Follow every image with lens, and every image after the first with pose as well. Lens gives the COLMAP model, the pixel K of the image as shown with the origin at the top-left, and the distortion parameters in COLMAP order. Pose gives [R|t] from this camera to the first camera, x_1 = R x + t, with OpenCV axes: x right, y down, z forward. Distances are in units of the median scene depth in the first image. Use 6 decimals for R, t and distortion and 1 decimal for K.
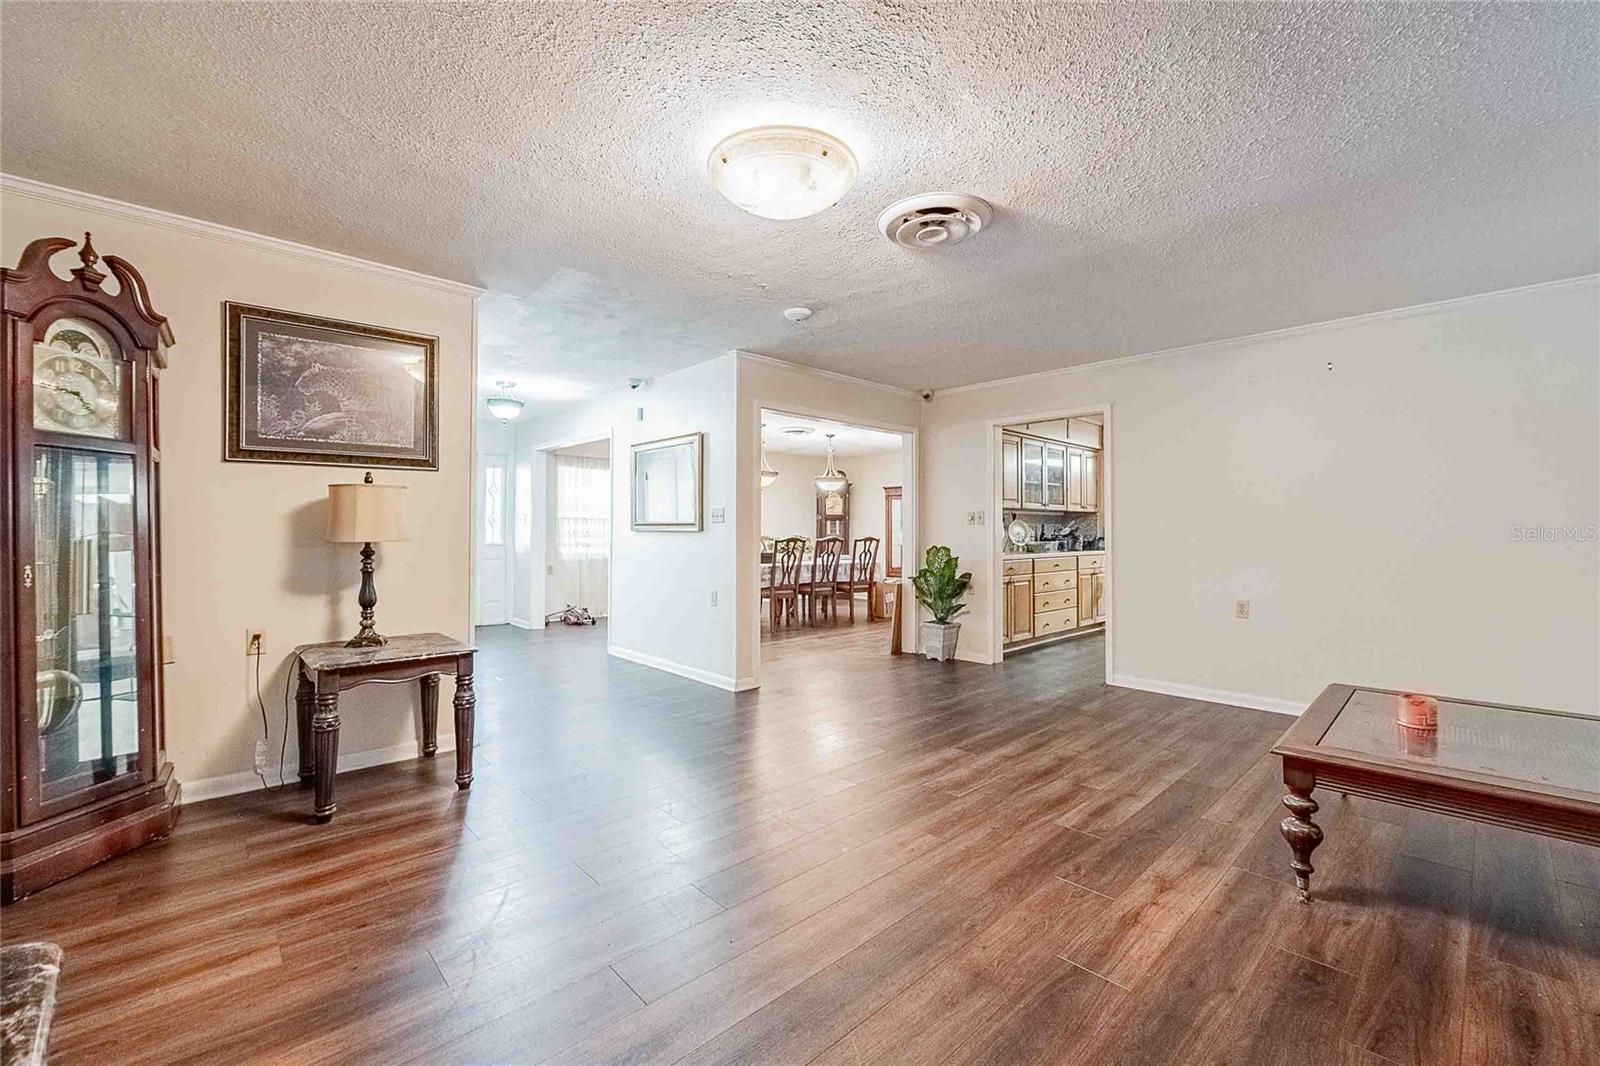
lens RADIAL K [[656.4, 0, 801.8], [0, 656.4, 532.7], [0, 0, 1]] dist [-0.016630, -0.002390]
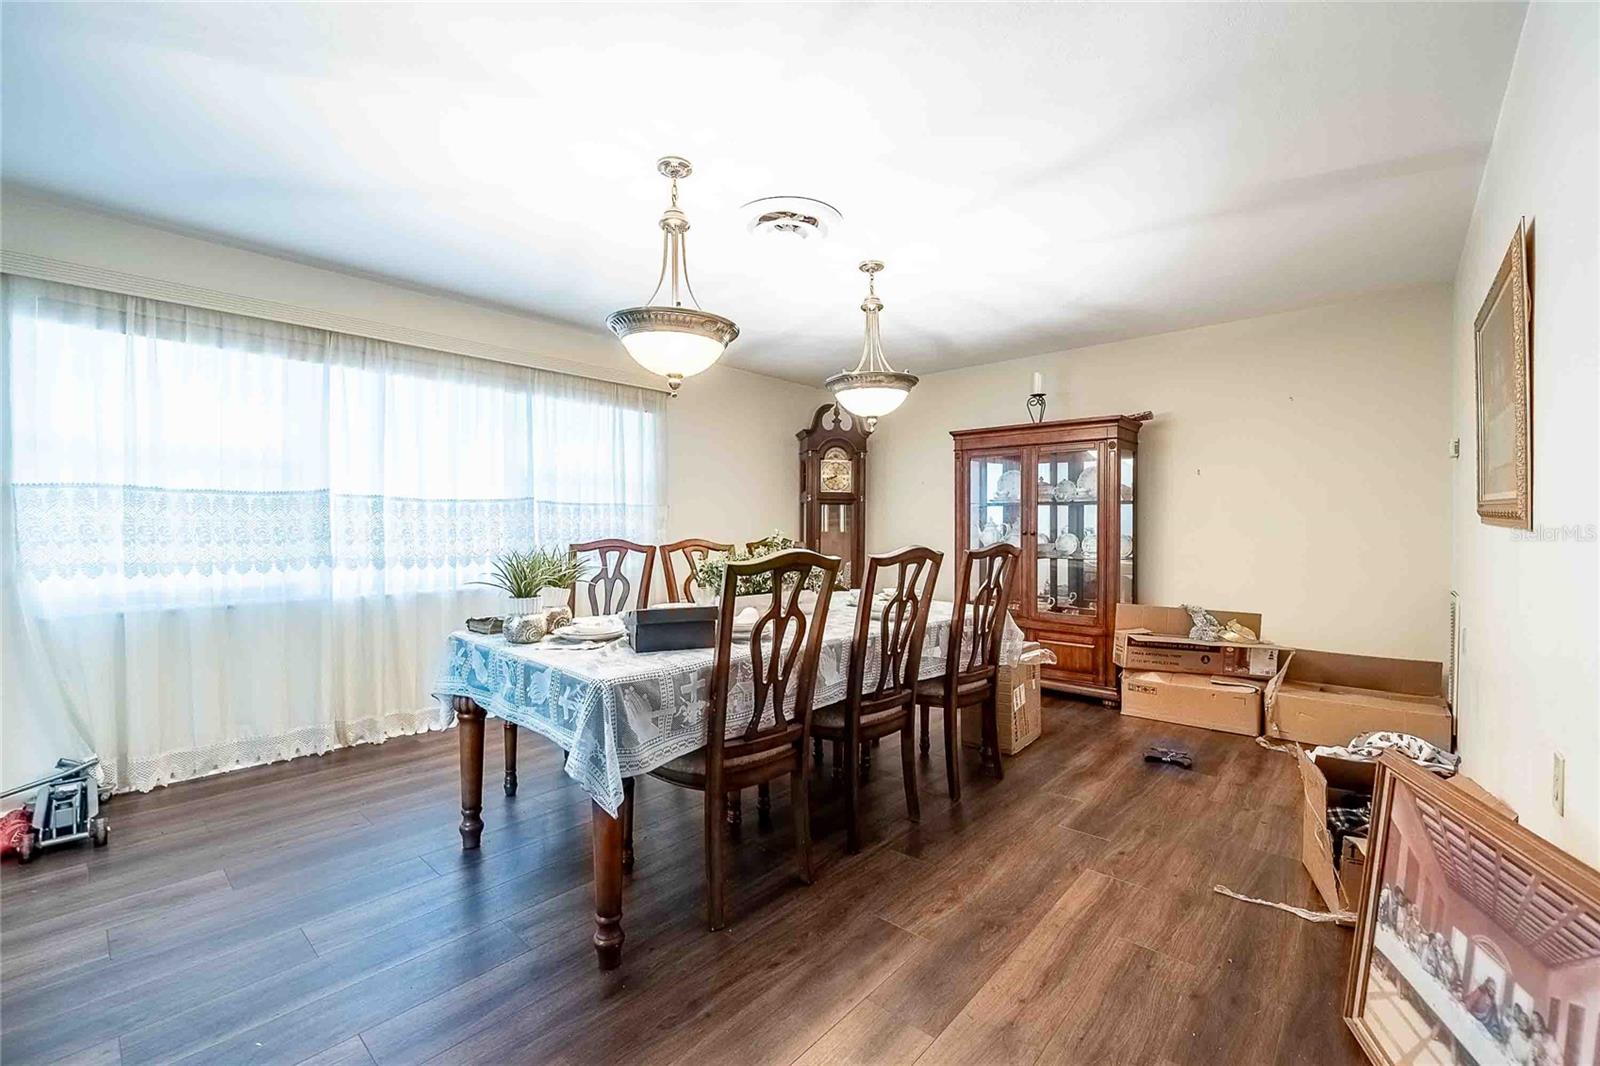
lens RADIAL K [[668.2, 0, 802.0], [0, 668.2, 529.0], [0, 0, 1]] dist [-0.001076, -0.000387]
pose [[0.996709, -0.001366, 0.081055, -0.062420], [0.000920, 0.999984, 0.005542, -0.005228], [-0.081061, -0.005449, 0.996694, 1.425074]]
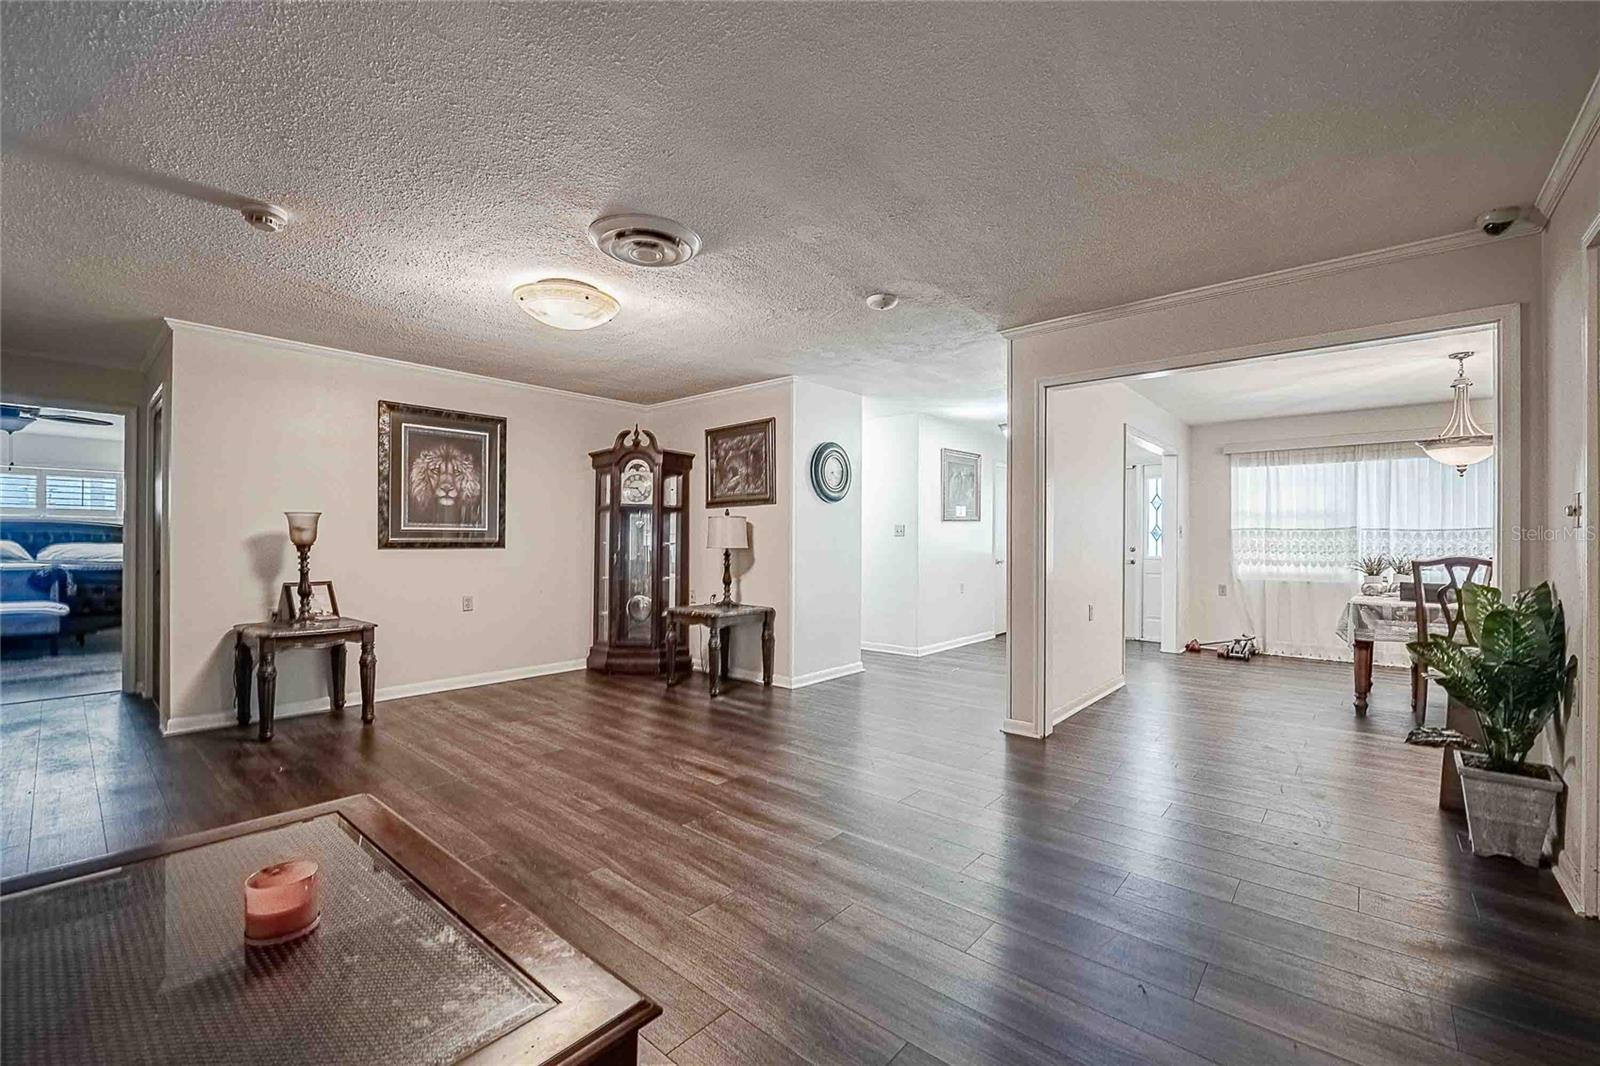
lens RADIAL K [[659.8, 0, 801.4], [0, 659.8, 545.9], [0, 0, 1]] dist [0.000884, -0.000100]
pose [[0.095393, 0.002663, -0.995436, 0.893916], [-0.006107, 0.999979, 0.002090, 0.001557], [0.995421, 0.005880, 0.095407, 0.806760]]
